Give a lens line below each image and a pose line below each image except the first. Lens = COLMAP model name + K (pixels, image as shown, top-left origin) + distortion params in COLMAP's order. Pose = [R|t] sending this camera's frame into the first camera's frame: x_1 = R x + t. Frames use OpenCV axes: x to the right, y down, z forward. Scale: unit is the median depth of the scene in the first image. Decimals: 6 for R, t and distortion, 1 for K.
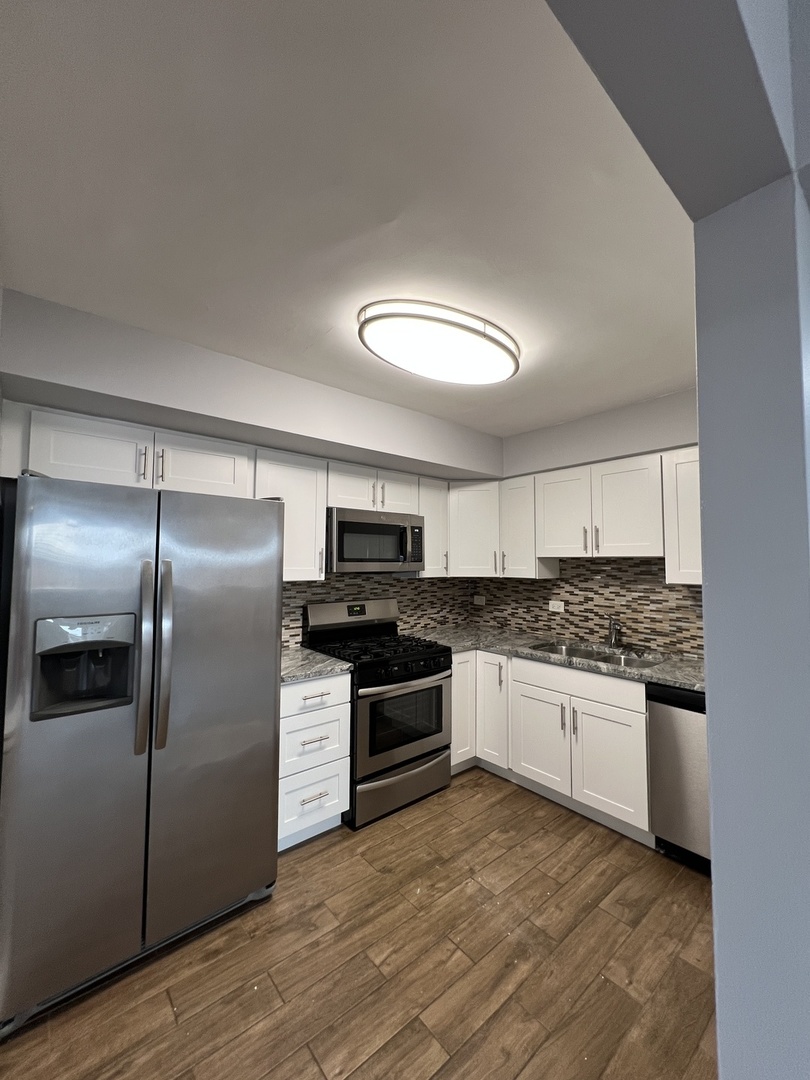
lens RADIAL K [[433.8, 0, 407.1], [0, 433.8, 537.2], [0, 0, 1]] dist [-0.002816, 0.001227]
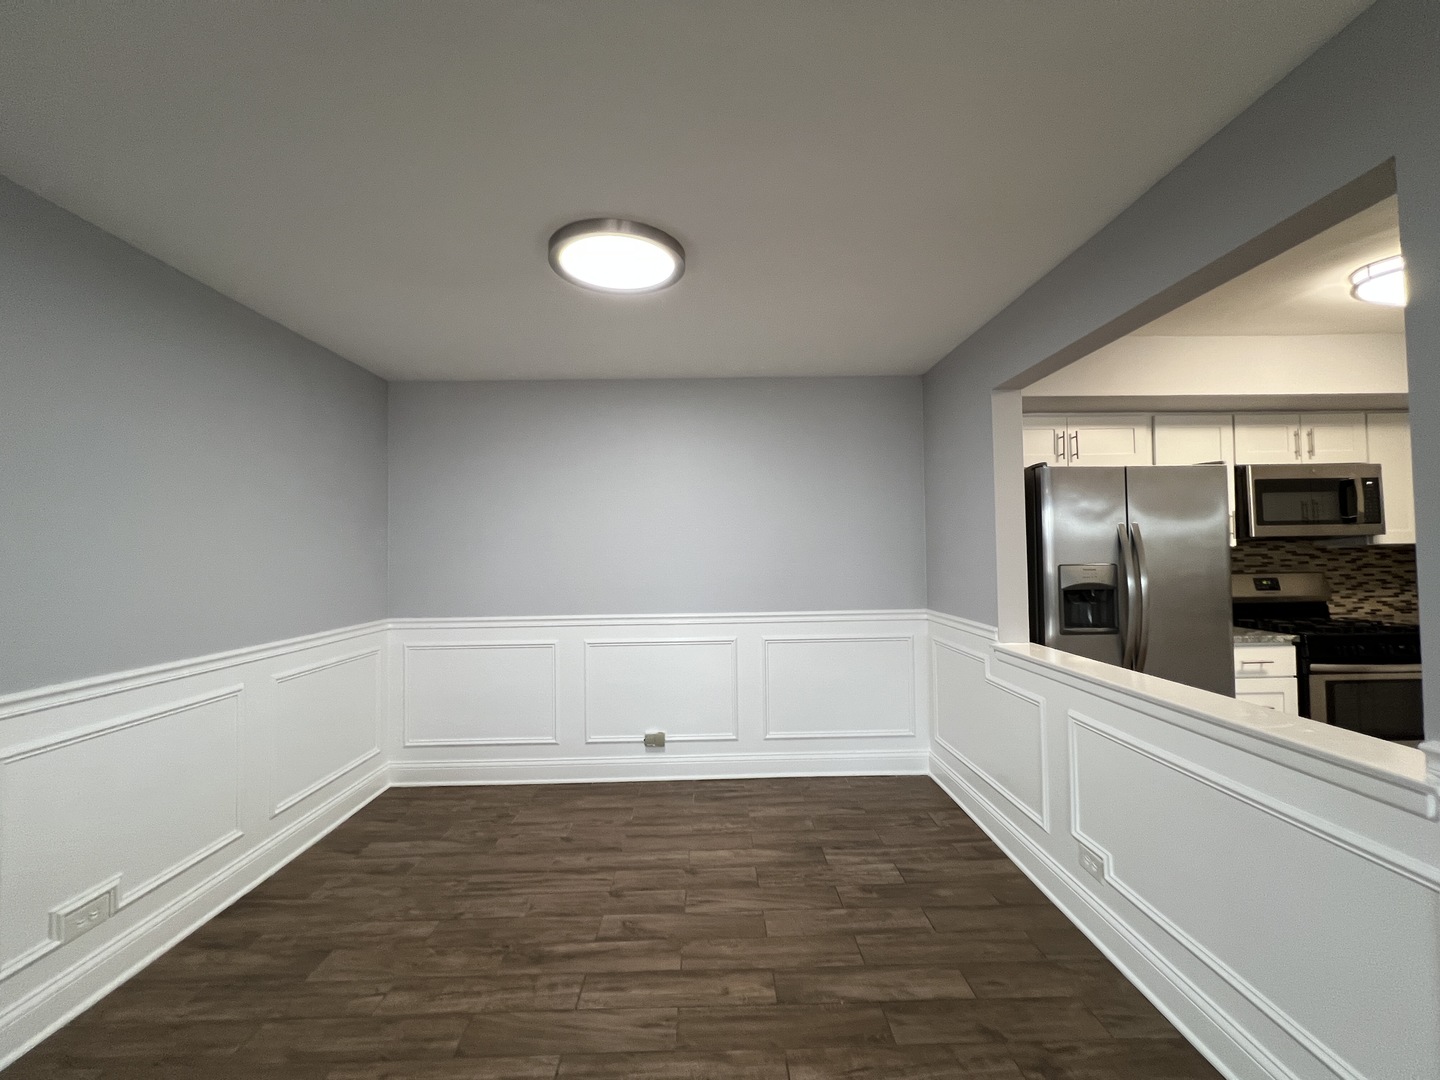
lens RADIAL K [[578.4, 0, 718.3], [0, 578.4, 538.6], [0, 0, 1]] dist [-0.002816, 0.001227]
pose [[0.775271, -0.032494, -0.630792, -0.242189], [0.054324, 0.998406, 0.015335, 0.004812], [0.629288, -0.046156, 0.775800, -0.562660]]
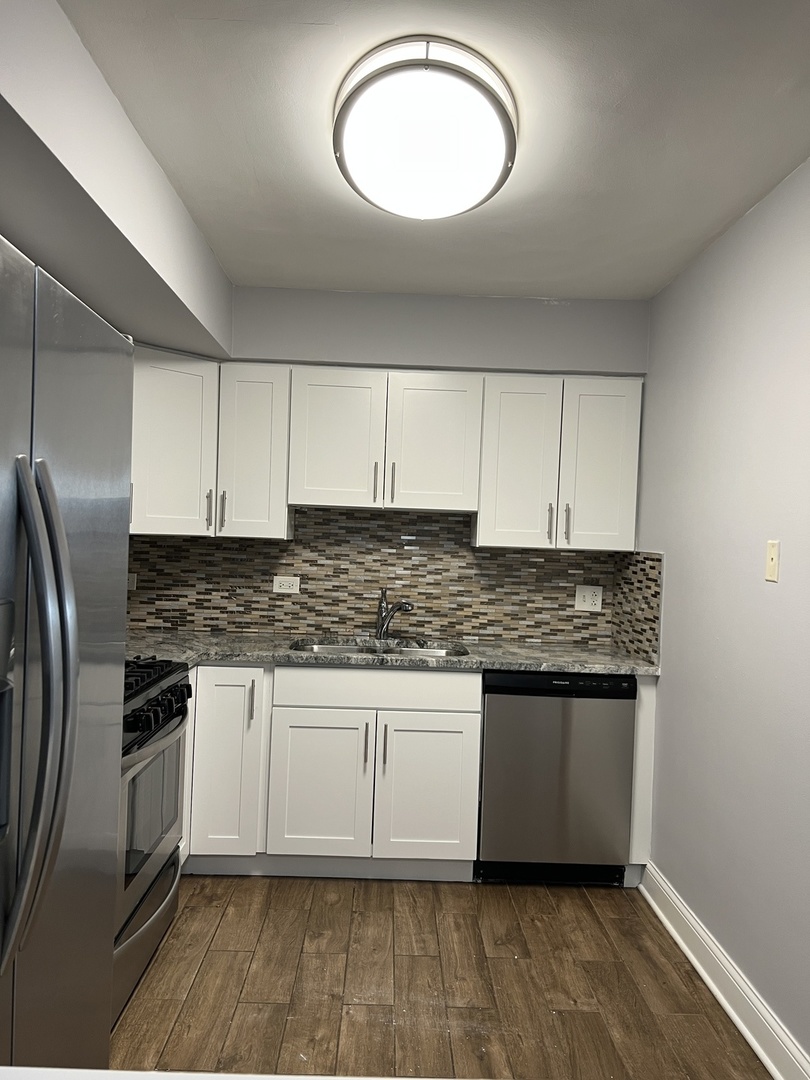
lens RADIAL K [[819.3, 0, 403.7], [0, 819.3, 532.5], [0, 0, 1]] dist [0.046045, -0.024281]
pose [[0.625331, 0.021482, 0.780064, -0.521720], [-0.076904, 0.996451, 0.034209, 0.035738], [-0.776561, -0.081382, 0.624764, 0.160195]]
